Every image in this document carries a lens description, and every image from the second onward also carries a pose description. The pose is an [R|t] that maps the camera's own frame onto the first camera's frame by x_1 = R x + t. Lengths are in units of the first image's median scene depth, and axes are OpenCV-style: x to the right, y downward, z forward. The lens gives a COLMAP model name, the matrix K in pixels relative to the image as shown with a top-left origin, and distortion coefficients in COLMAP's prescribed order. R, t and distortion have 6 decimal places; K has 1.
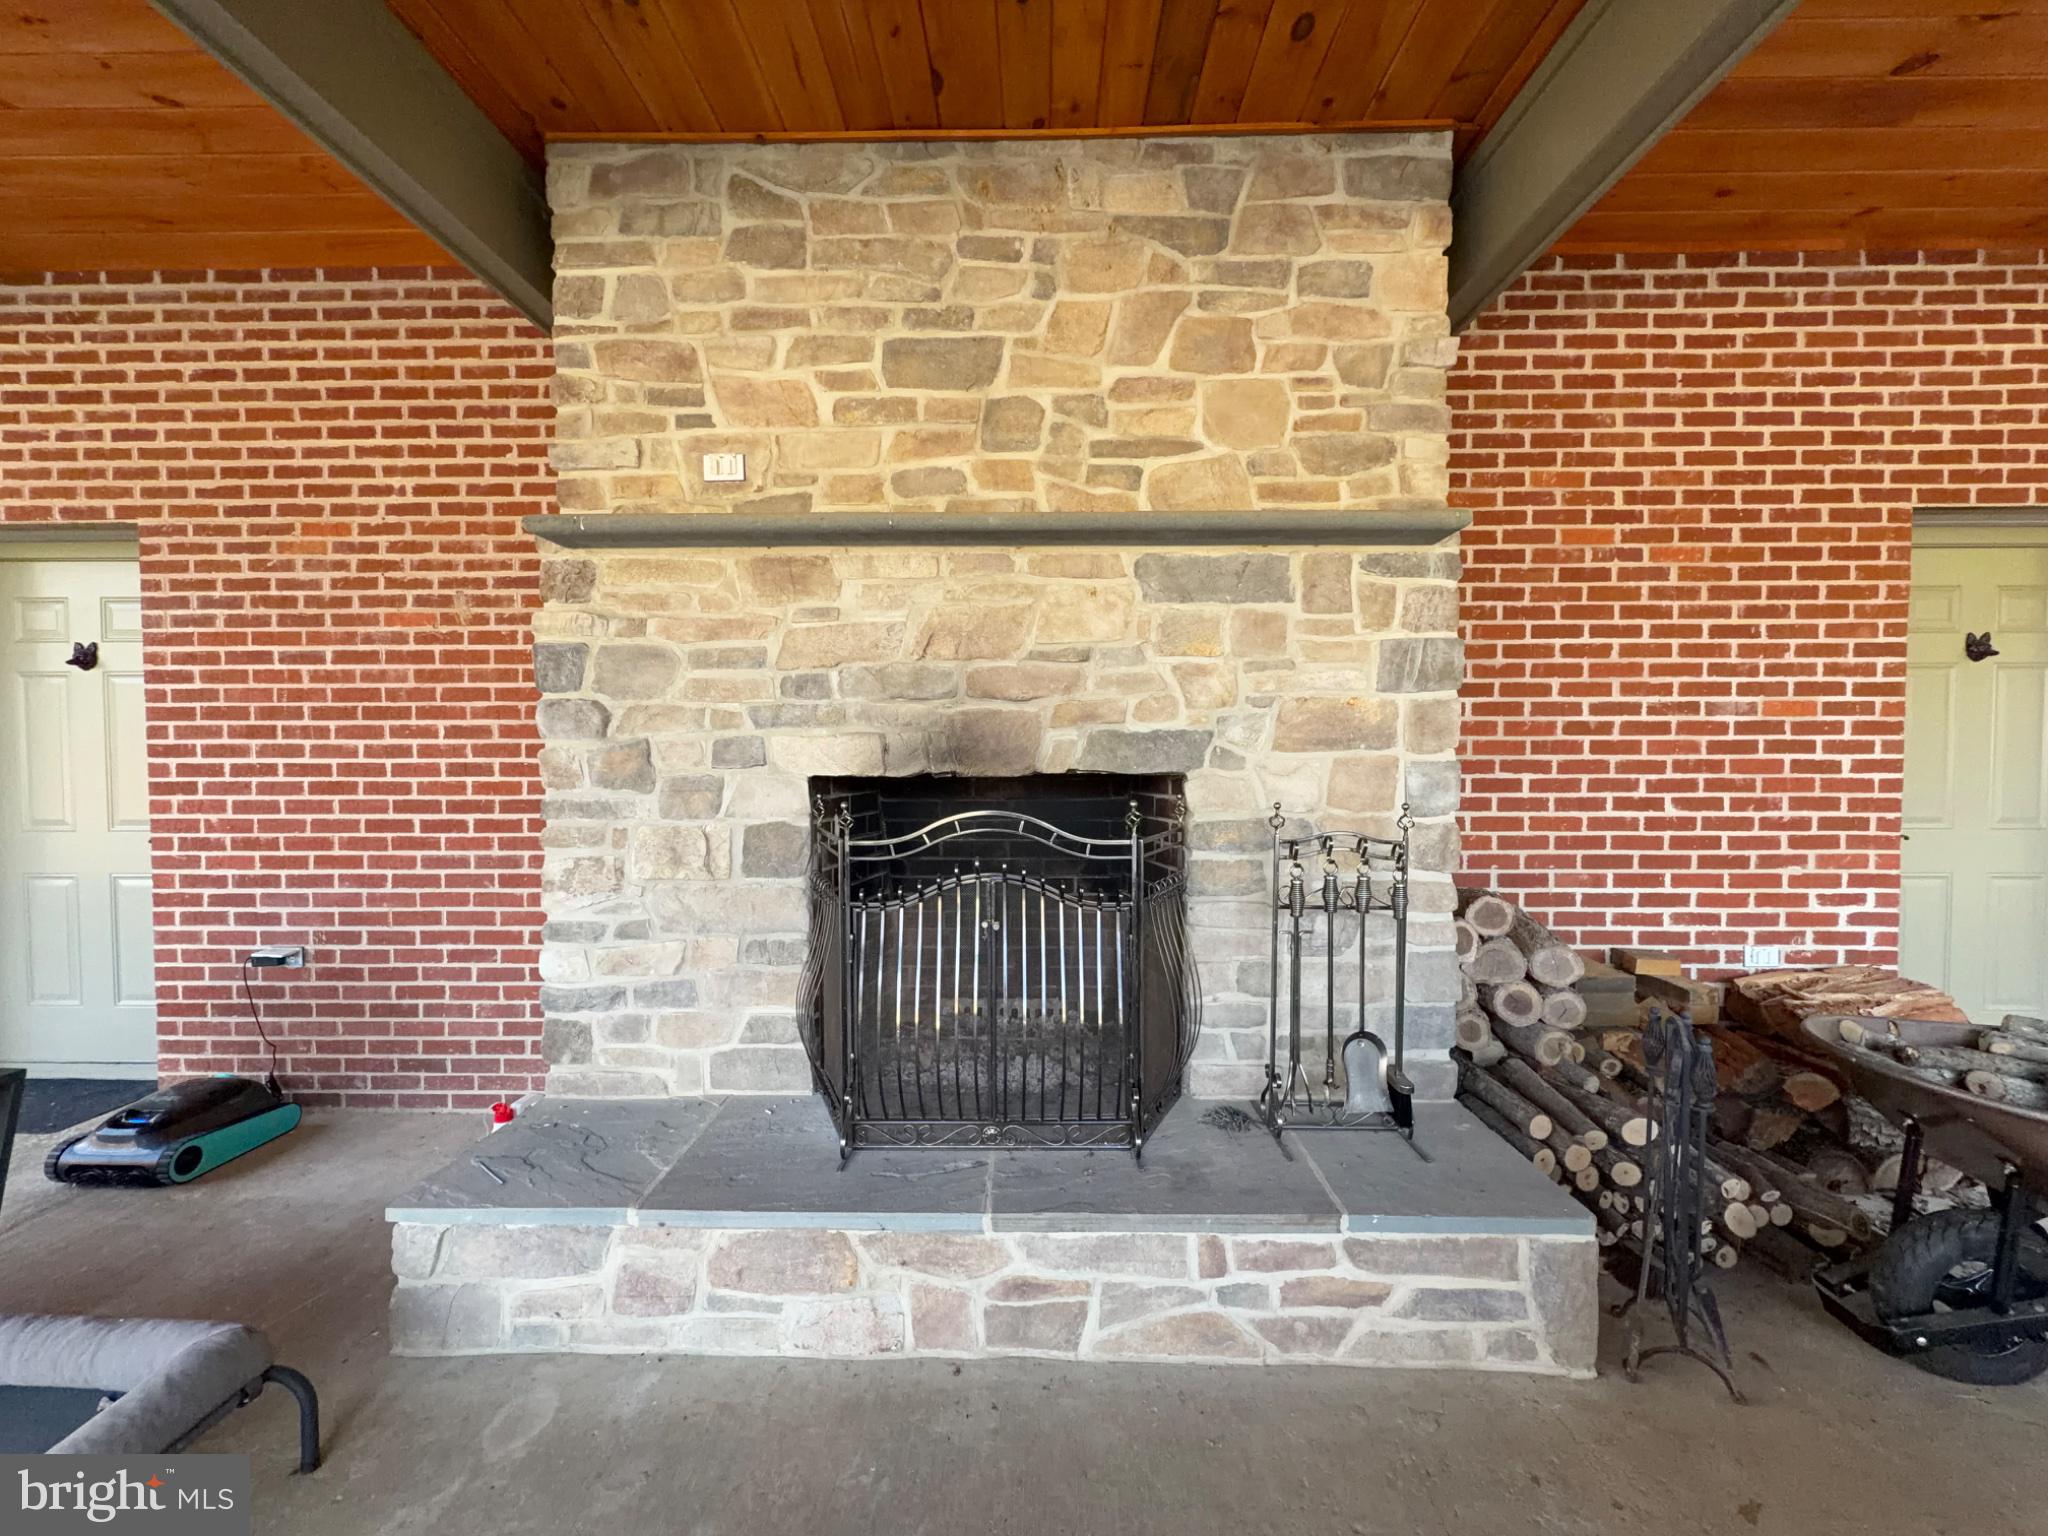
lens RADIAL K [[814.1, 0, 1023.8], [0, 814.1, 770.7], [0, 0, 1]] dist [0.000663, 0.000064]
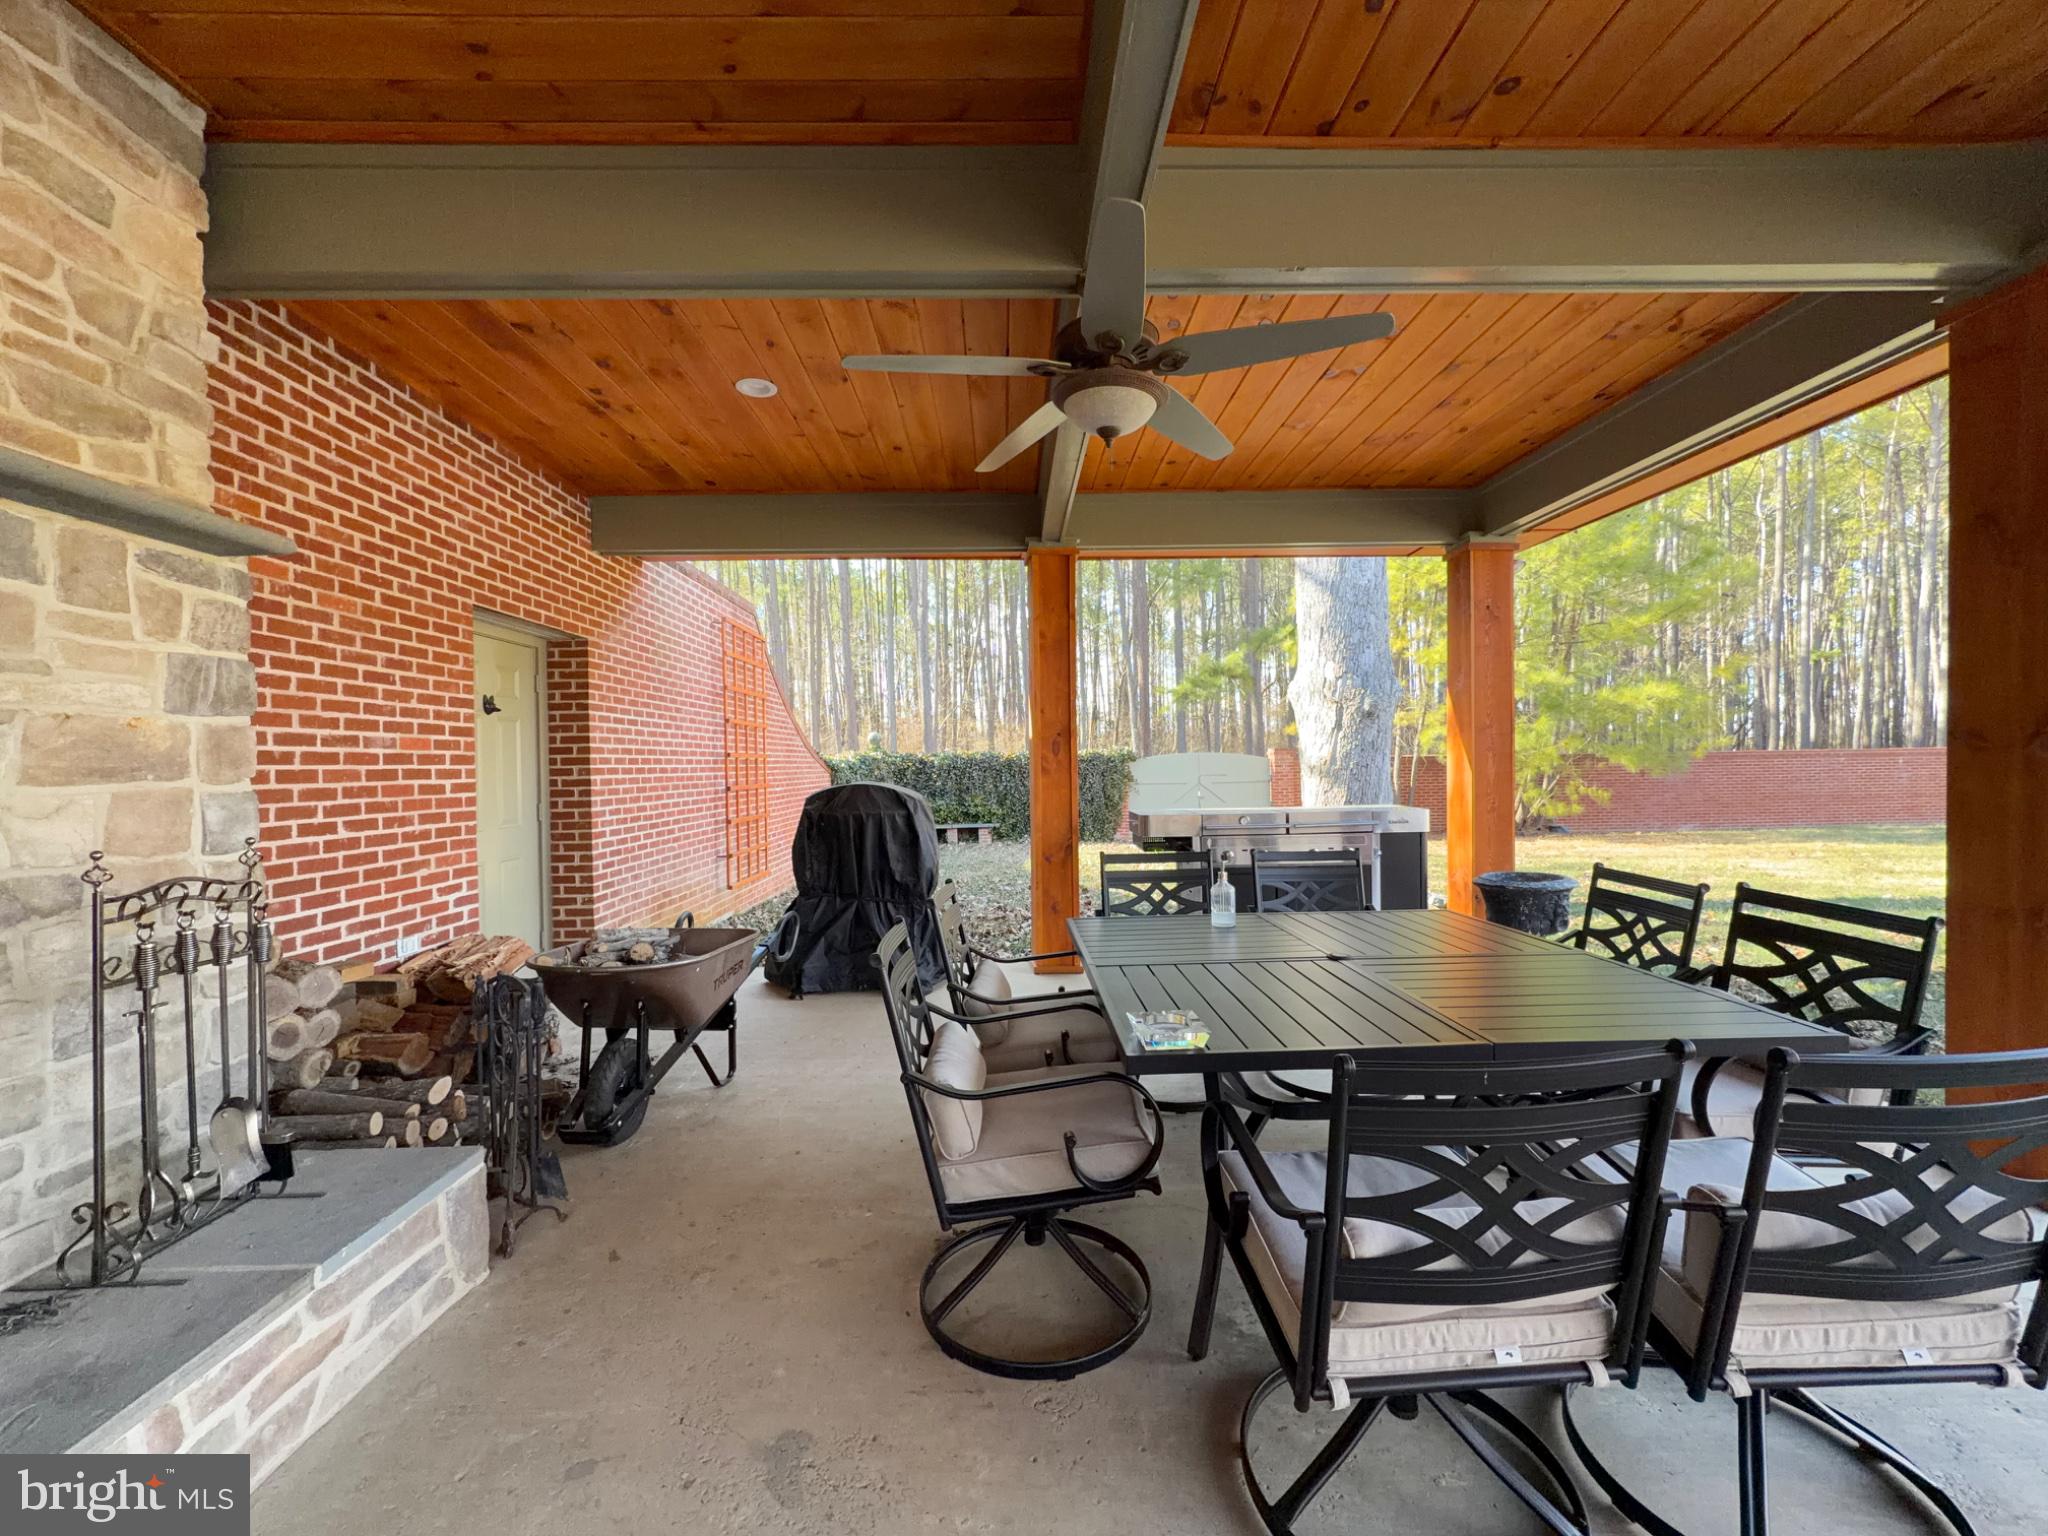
lens RADIAL K [[814.1, 0, 1024.6], [0, 814.1, 771.1], [0, 0, 1]] dist [0.000663, 0.000064]
pose [[-0.036691, -0.006075, 0.999308, -0.353482], [0.044855, 0.998964, 0.007720, -0.002109], [-0.998319, 0.045108, -0.036381, 0.111575]]
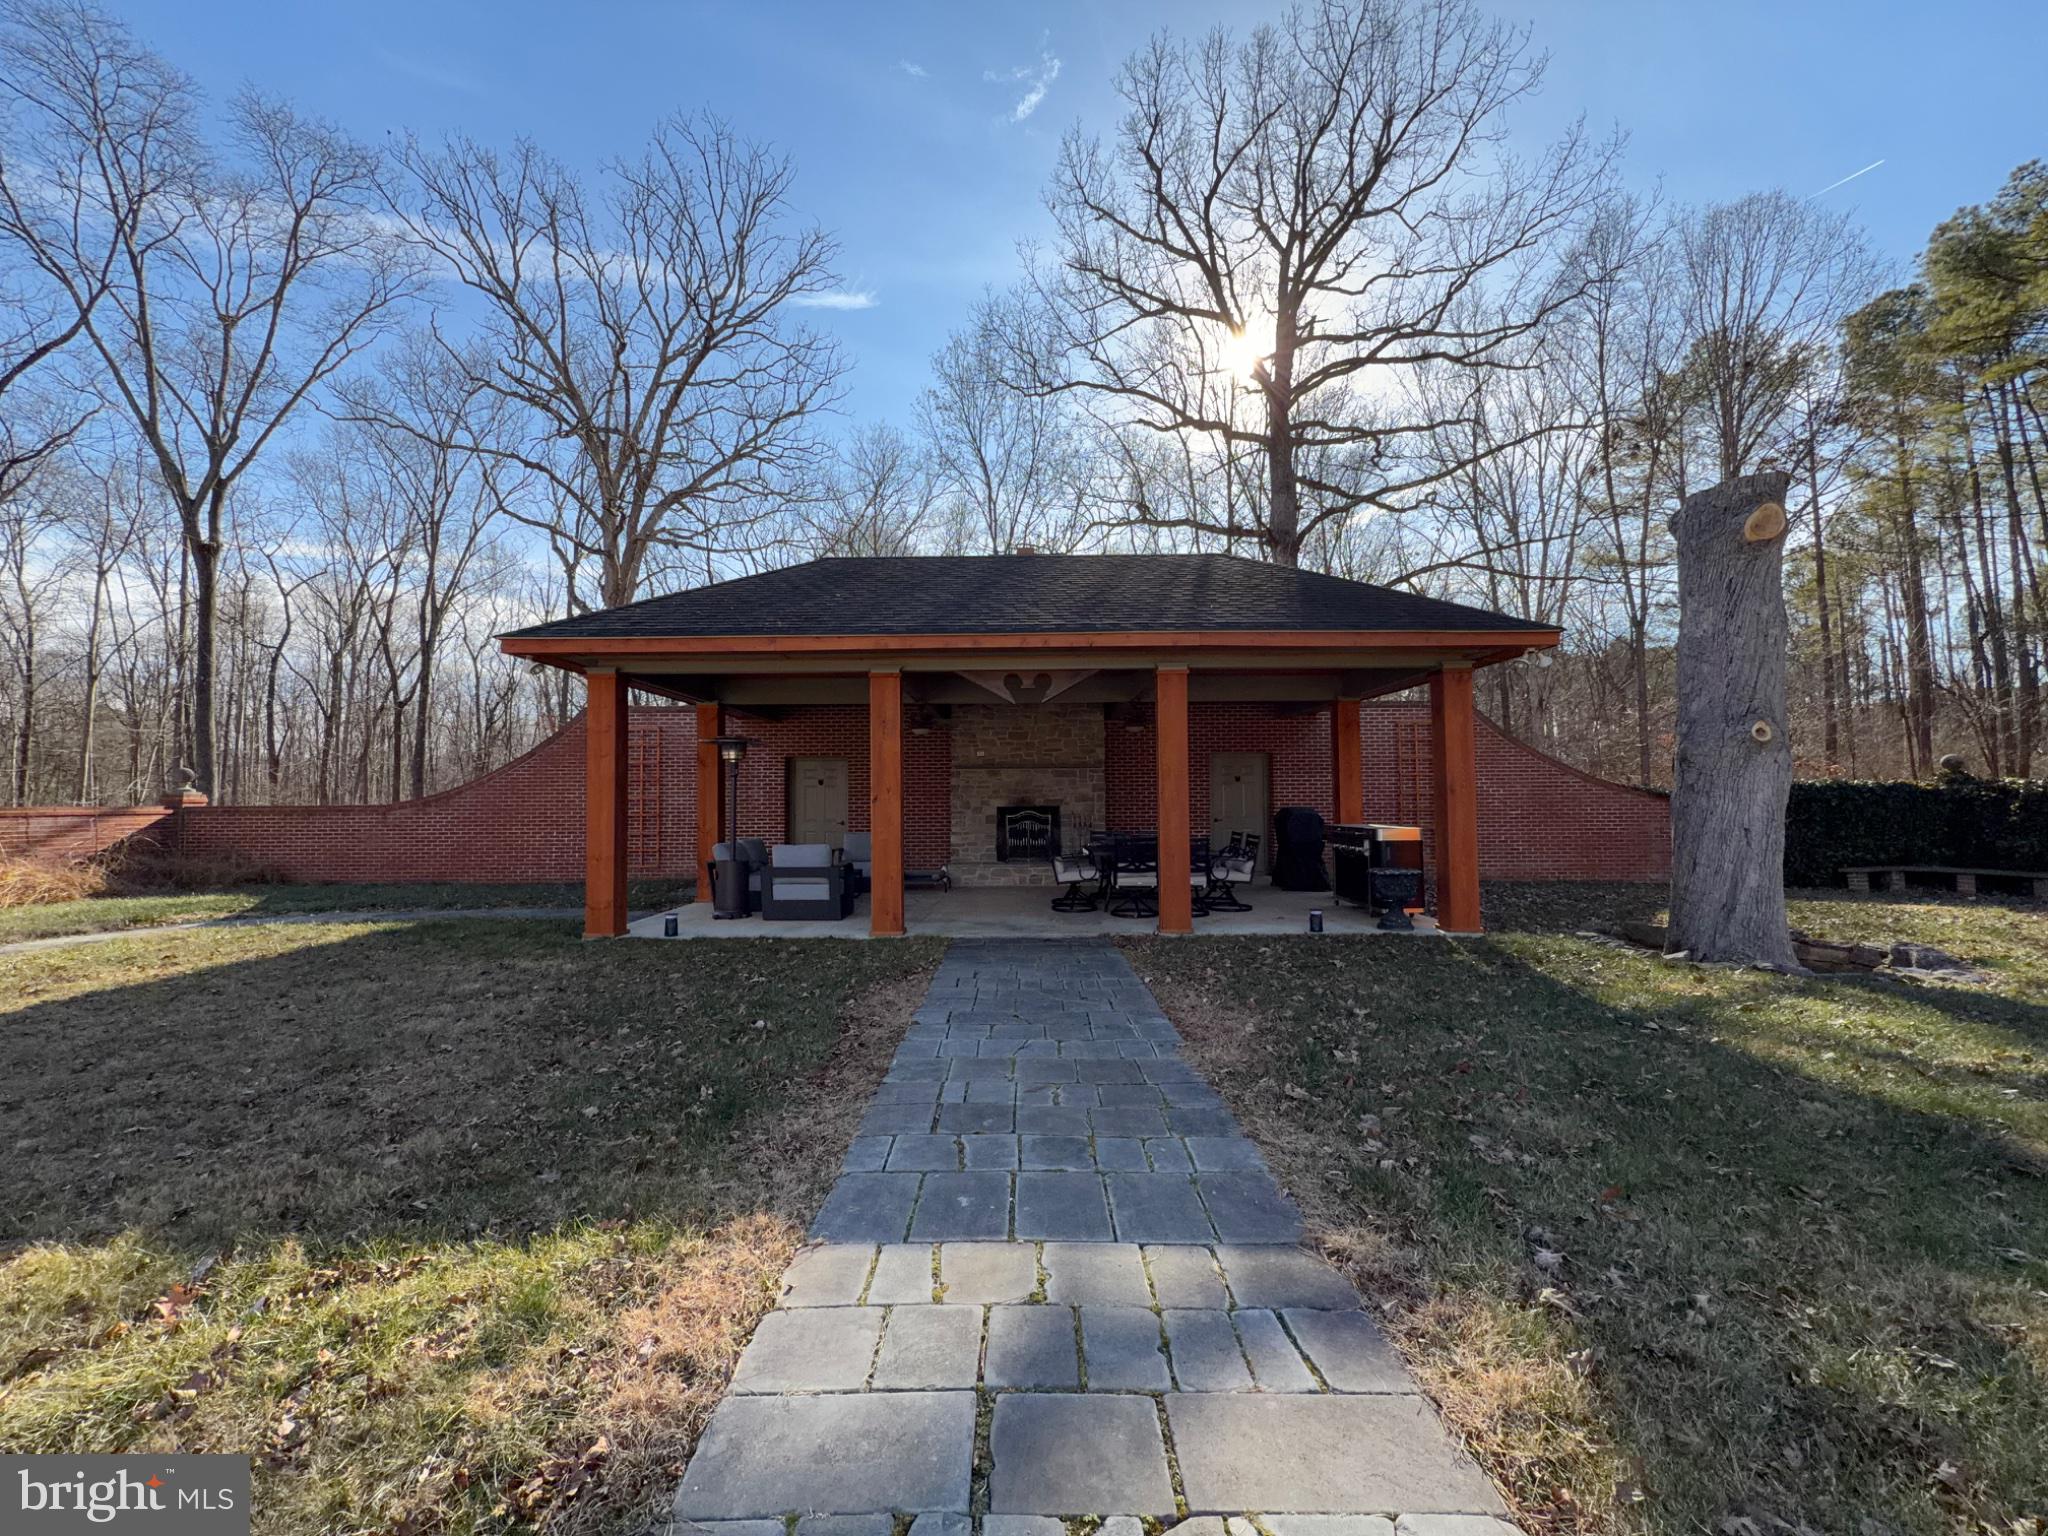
lens RADIAL K [[814.1, 0, 1024.3], [0, 814.1, 765.2], [0, 0, 1]] dist [0.000663, 0.000064]
pose [[0.999907, -0.003441, 0.013189, -0.110894], [0.004360, 0.997515, -0.070318, 0.097883], [-0.012914, 0.070369, 0.997437, -3.964554]]
